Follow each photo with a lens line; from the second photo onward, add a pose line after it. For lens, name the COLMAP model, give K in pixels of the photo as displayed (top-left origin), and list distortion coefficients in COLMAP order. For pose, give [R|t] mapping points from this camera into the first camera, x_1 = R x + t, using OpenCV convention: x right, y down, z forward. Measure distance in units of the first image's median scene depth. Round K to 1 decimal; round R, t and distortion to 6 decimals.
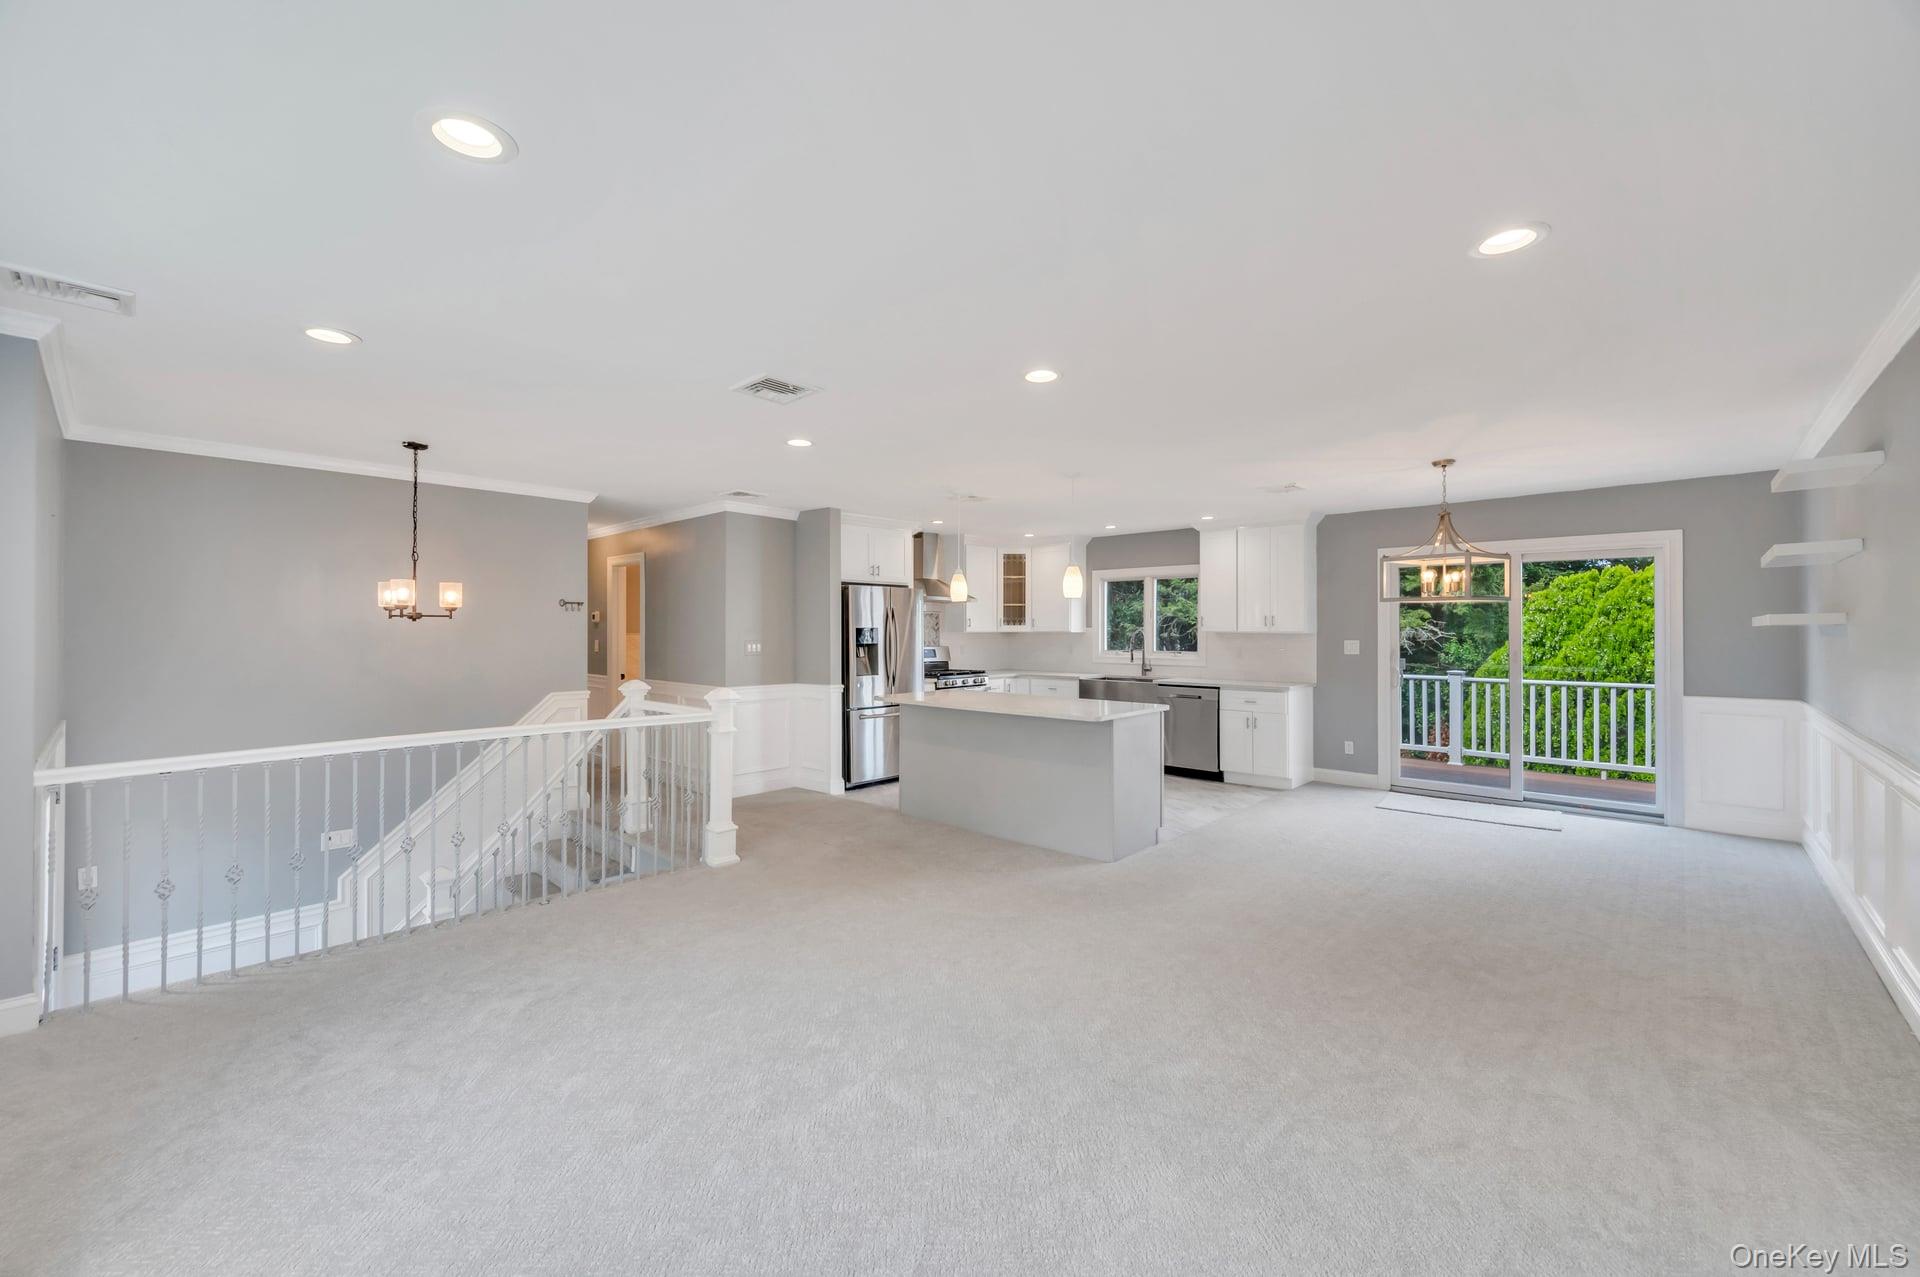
lens RADIAL K [[775.0, 0, 955.4], [0, 775.0, 627.0], [0, 0, 1]] dist [0.000285, 0.000026]
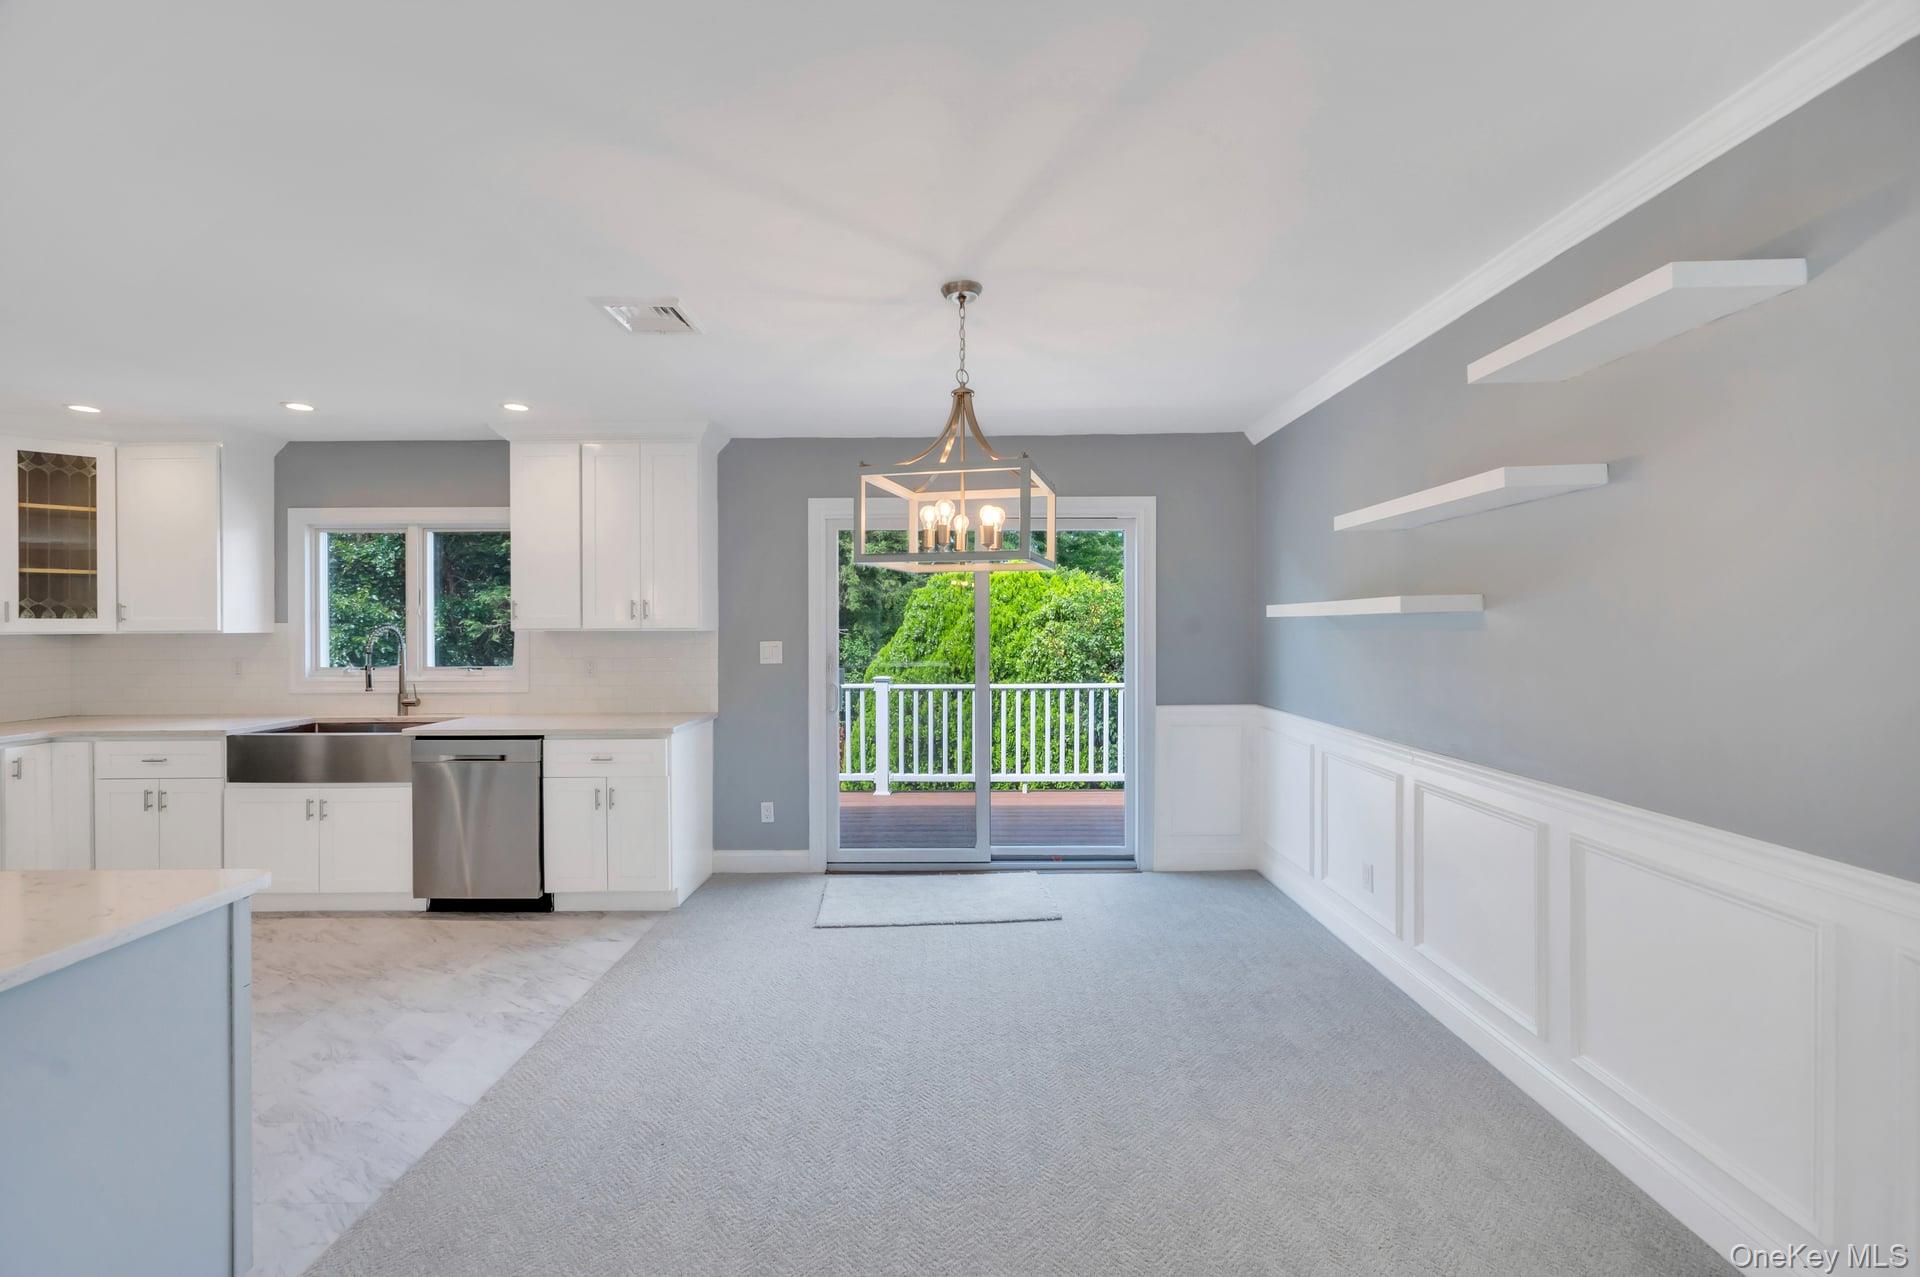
lens RADIAL K [[775.0, 0, 955.4], [0, 775.0, 627.0], [0, 0, 1]] dist [0.000285, 0.000026]
pose [[0.738009, -0.004916, 0.674773, 0.179866], [0.003220, 0.999988, 0.003764, 0.003156], [-0.674783, -0.000605, 0.738016, 0.396337]]
